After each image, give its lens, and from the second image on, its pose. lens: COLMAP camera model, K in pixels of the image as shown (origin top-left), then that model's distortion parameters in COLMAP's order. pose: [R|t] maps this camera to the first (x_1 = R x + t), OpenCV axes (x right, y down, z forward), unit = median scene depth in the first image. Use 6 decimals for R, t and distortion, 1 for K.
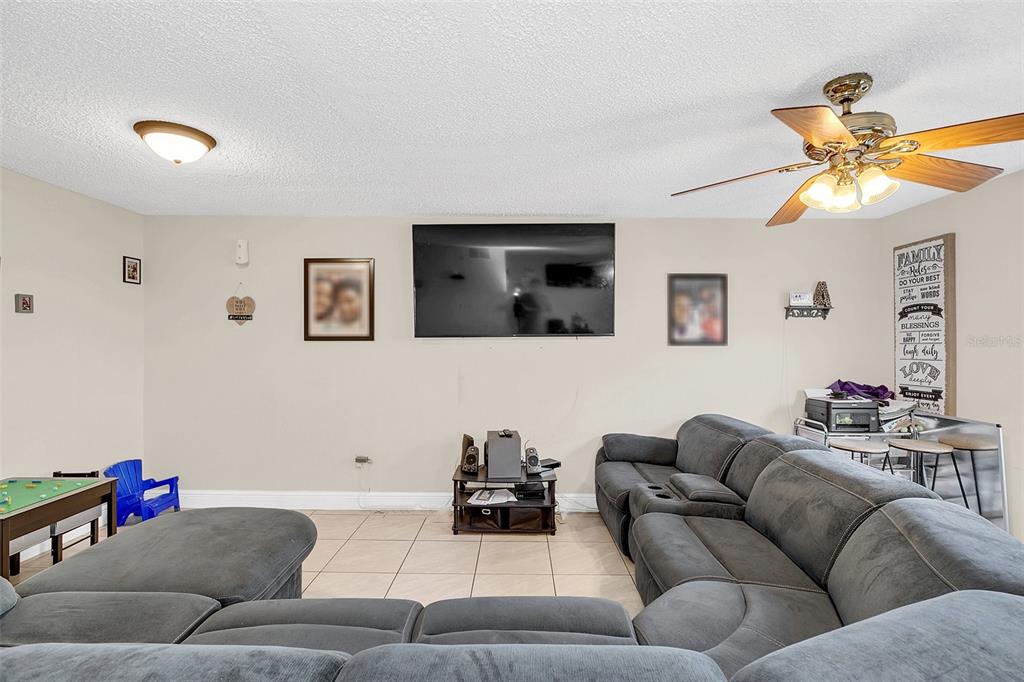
lens RADIAL K [[466.7, 0, 513.5], [0, 466.7, 344.5], [0, 0, 1]] dist [-0.005770, -0.000446]
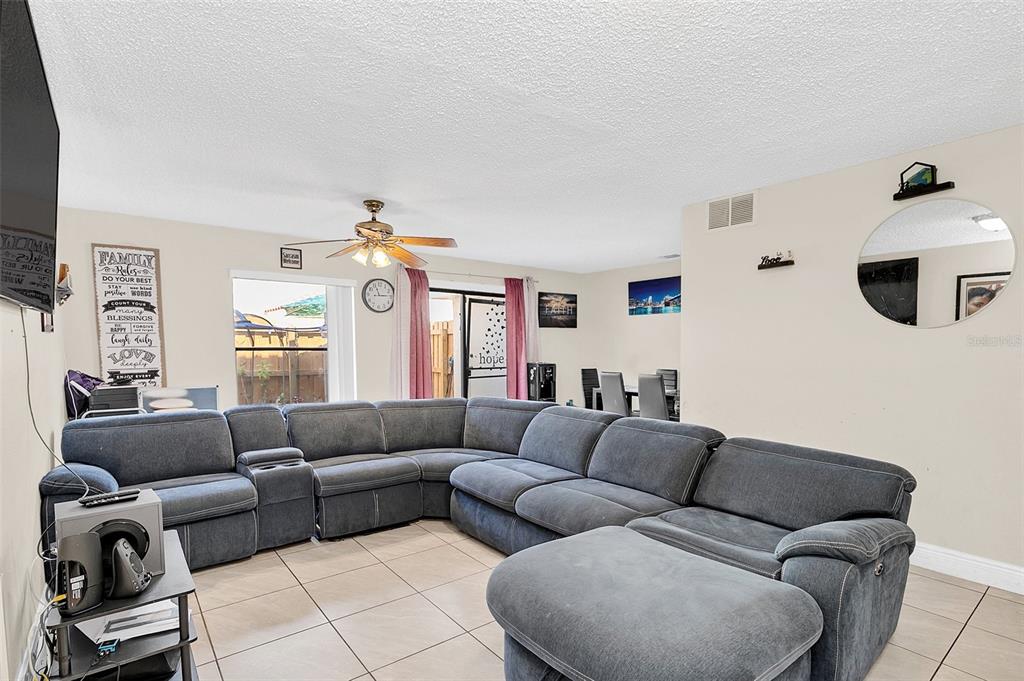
lens RADIAL K [[504.5, 0, 513.5], [0, 504.5, 379.7], [0, 0, 1]] dist [0.000099, -0.000041]
pose [[-0.623778, -0.060581, 0.779250, -0.728402], [-0.001856, 0.997104, 0.076032, 0.015678], [-0.781600, 0.045980, -0.622084, 1.002972]]
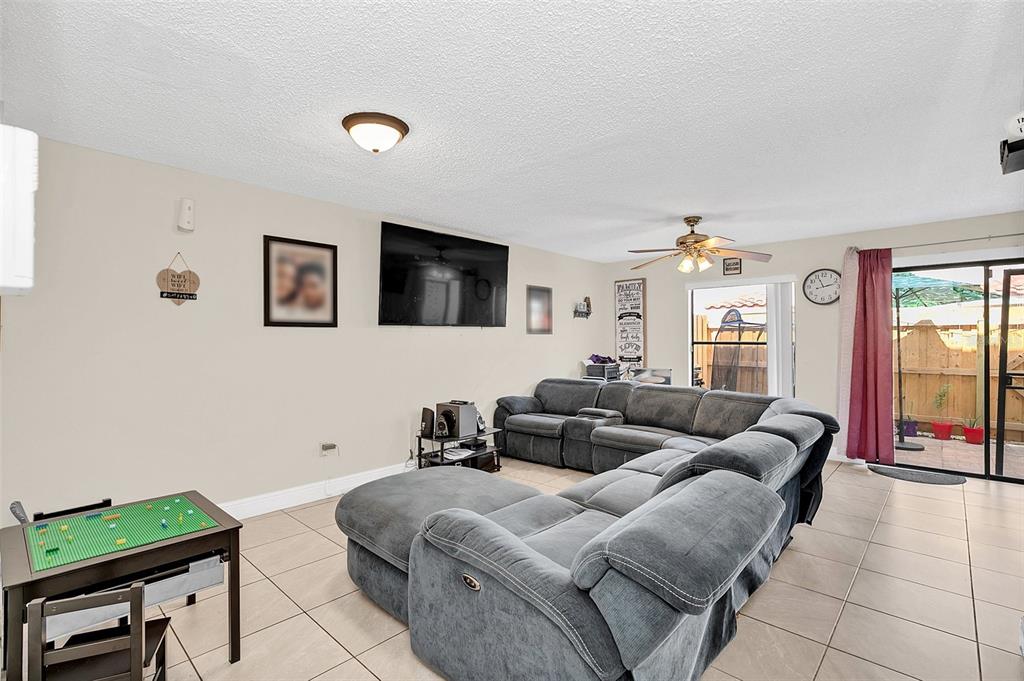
lens RADIAL K [[476.4, 0, 506.2], [0, 476.4, 340.5], [0, 0, 1]] dist [-0.004339, -0.000195]
pose [[0.681622, -0.004145, 0.731693, -0.878132], [0.007308, 0.999973, -0.001143, 0.026627], [-0.731668, 0.006126, 0.681634, 0.030957]]
